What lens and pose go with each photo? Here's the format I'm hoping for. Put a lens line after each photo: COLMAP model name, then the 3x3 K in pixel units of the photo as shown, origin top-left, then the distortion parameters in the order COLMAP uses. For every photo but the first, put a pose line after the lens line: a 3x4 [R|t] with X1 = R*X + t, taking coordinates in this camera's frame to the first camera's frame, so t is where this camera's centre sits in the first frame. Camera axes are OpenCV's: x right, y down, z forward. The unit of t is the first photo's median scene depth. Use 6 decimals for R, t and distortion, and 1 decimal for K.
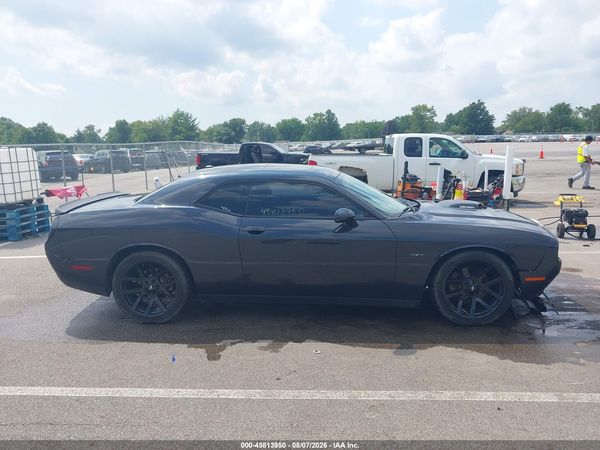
lens RADIAL K [[470.8, 0, 296.6], [0, 470.8, 222.3], [0, 0, 1]] dist [-0.000861, -0.002927]
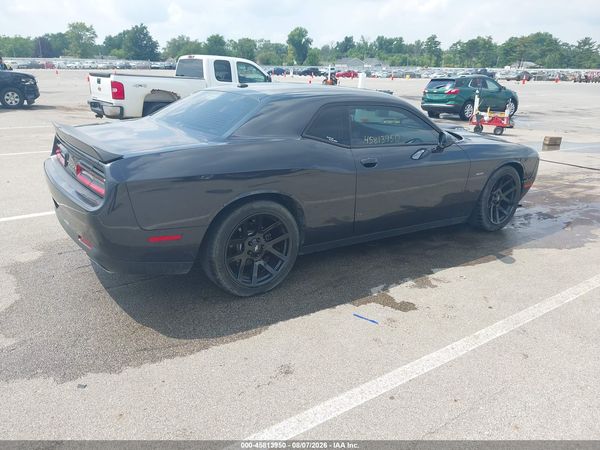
lens RADIAL K [[470.8, 0, 296.6], [0, 470.8, 222.3], [0, 0, 1]] dist [-0.000861, -0.002927]
pose [[0.784568, -0.147127, 0.602335, -0.744871], [0.056325, 0.984335, 0.167070, -0.026675], [-0.617480, -0.097151, 0.780564, 0.395496]]
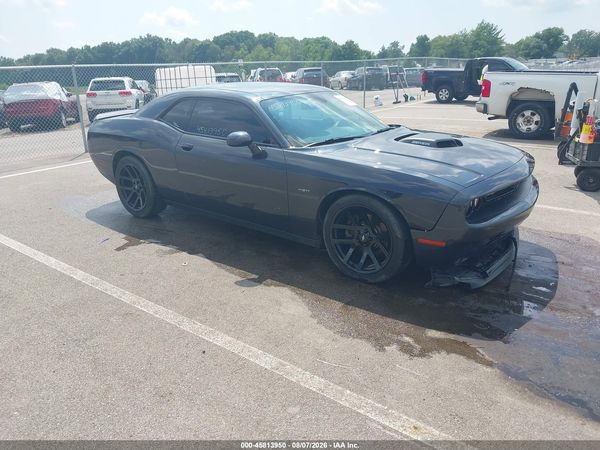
lens RADIAL K [[460.7, 0, 300.0], [0, 460.7, 225.0], [0, 0, 1]] dist [0.005719, 0.002235]
pose [[0.830235, 0.180226, -0.527473, 0.725178], [-0.083862, 0.975903, 0.201448, -0.043104], [0.551069, -0.123014, 0.825343, 0.252975]]
